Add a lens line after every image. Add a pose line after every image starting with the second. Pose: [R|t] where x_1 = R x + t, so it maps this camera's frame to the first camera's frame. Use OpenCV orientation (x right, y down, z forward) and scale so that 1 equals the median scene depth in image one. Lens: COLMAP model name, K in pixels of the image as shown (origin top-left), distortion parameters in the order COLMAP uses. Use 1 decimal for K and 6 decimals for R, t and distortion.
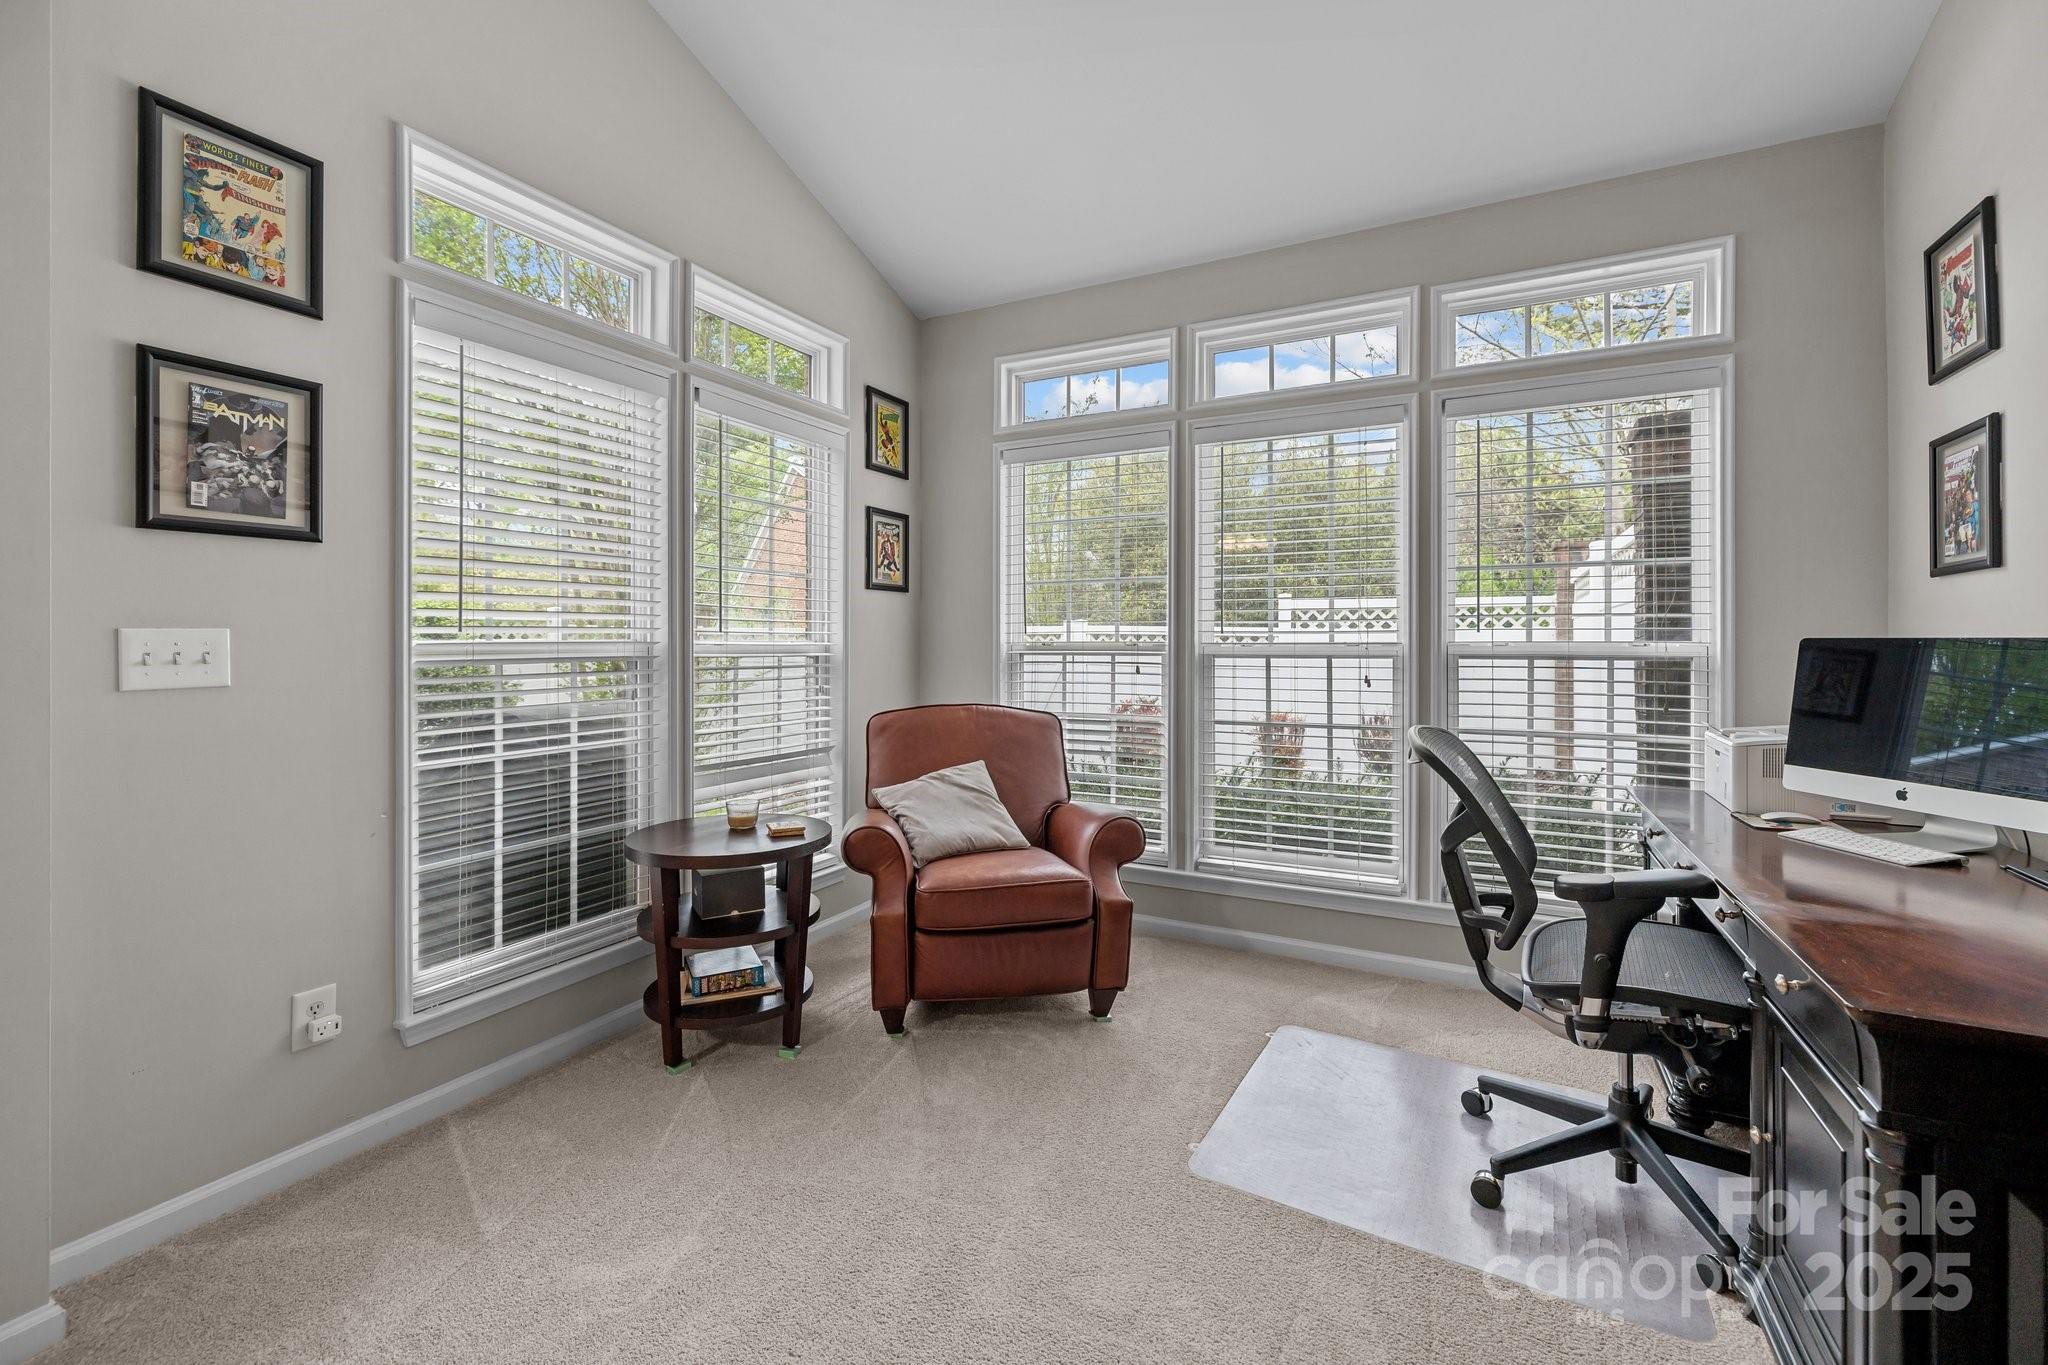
lens RADIAL K [[843.0, 0, 1024.8], [0, 843.0, 641.2], [0, 0, 1]] dist [-0.001391, -0.000078]
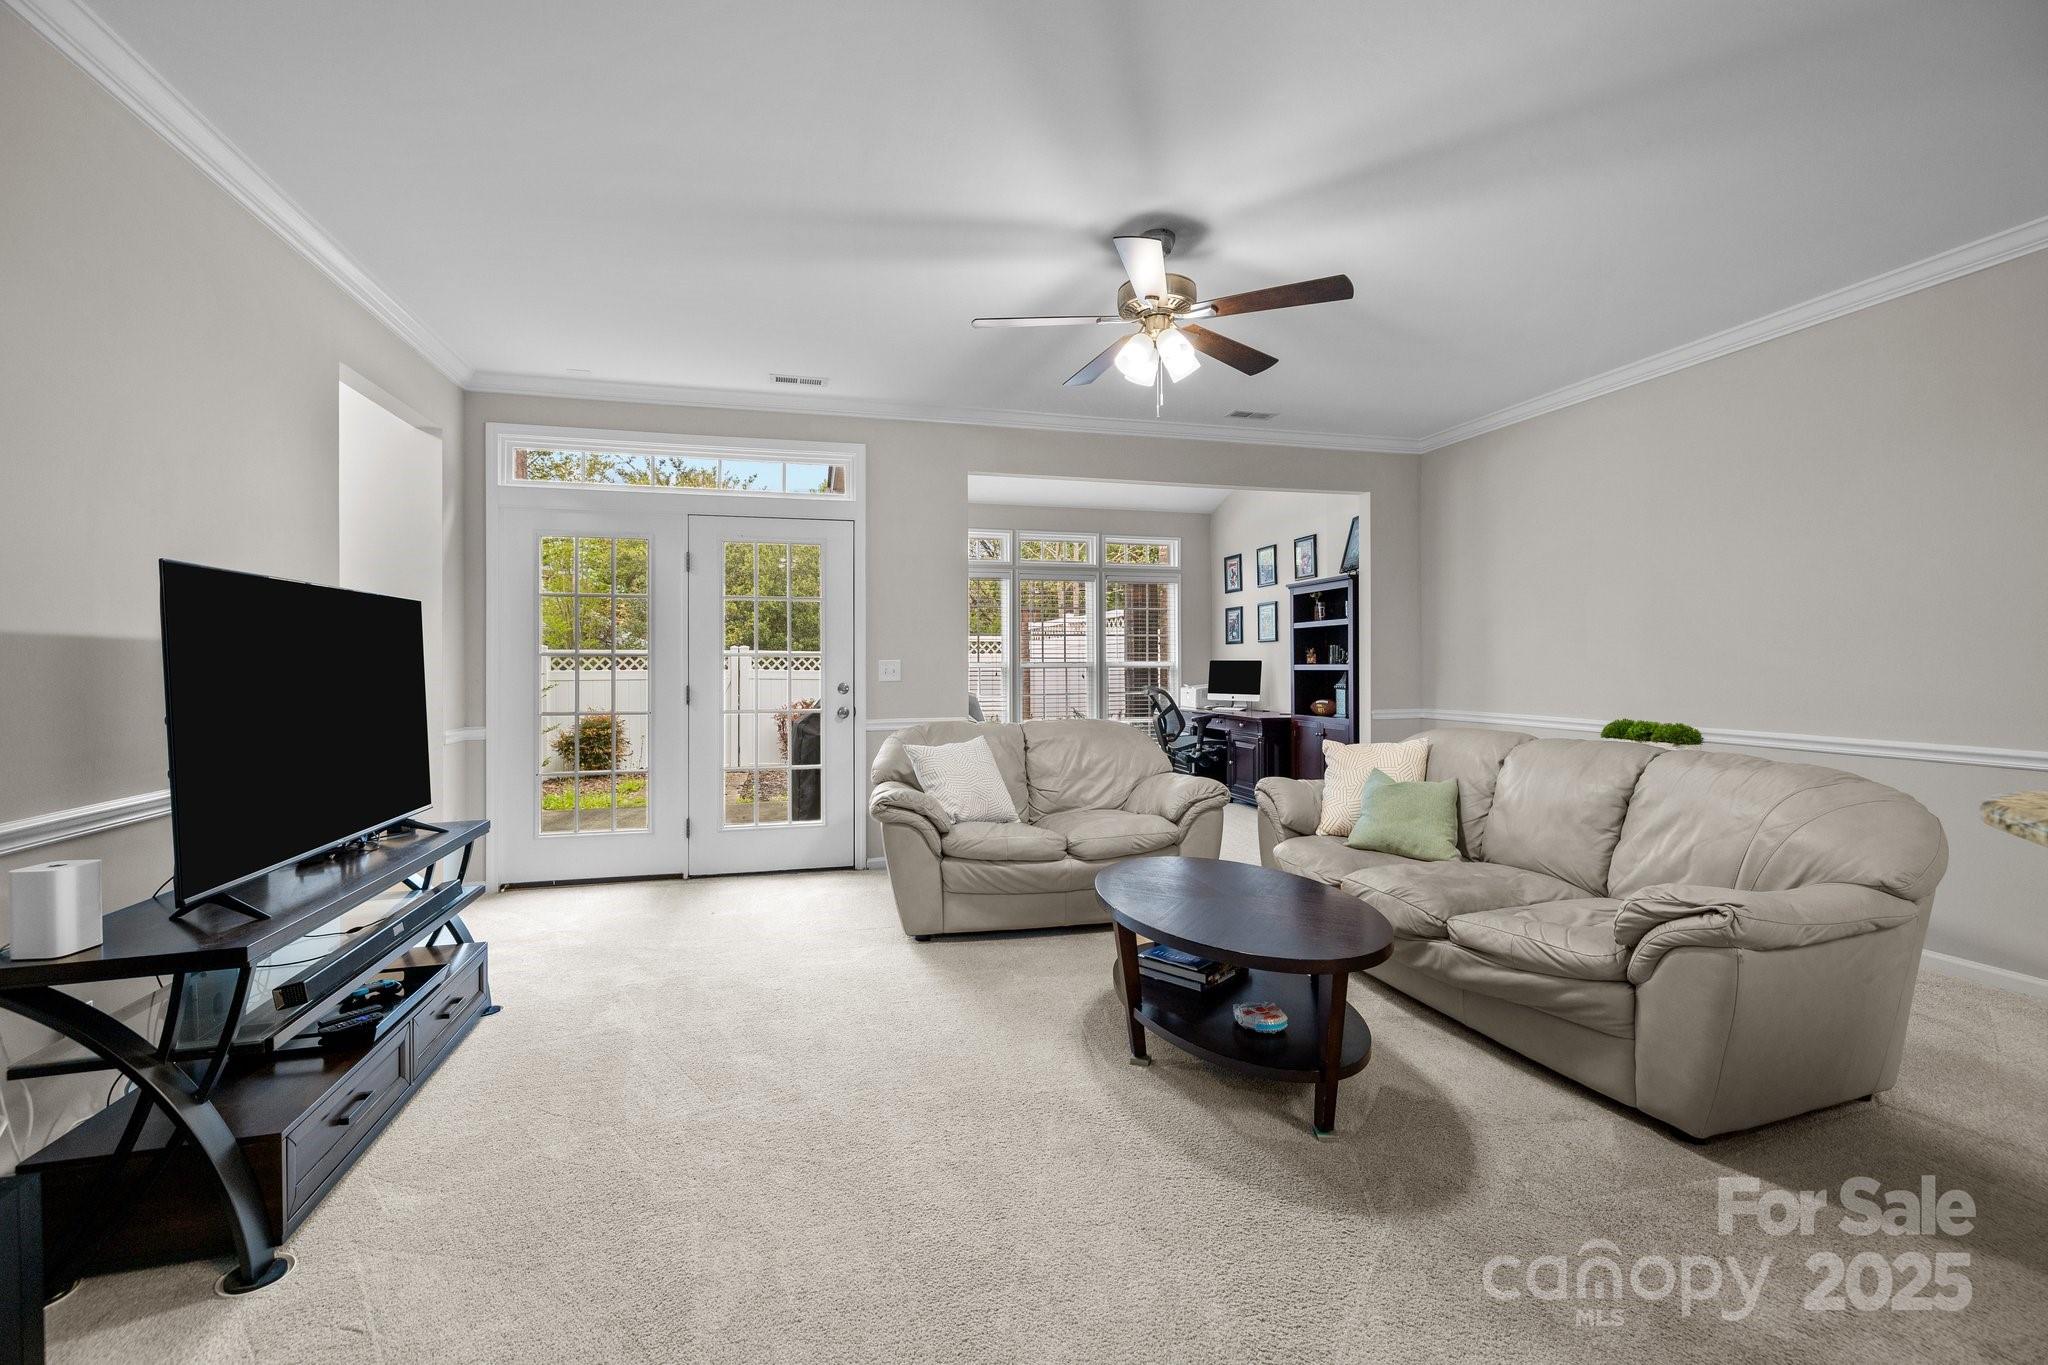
lens RADIAL K [[884.8, 0, 1013.9], [0, 884.8, 653.9], [0, 0, 1]] dist [-0.000437, -0.000251]
pose [[0.736673, 0.005342, 0.676228, -1.550360], [0.001635, 0.999952, -0.009681, 0.001468], [-0.676247, 0.008237, 0.736629, -0.859124]]
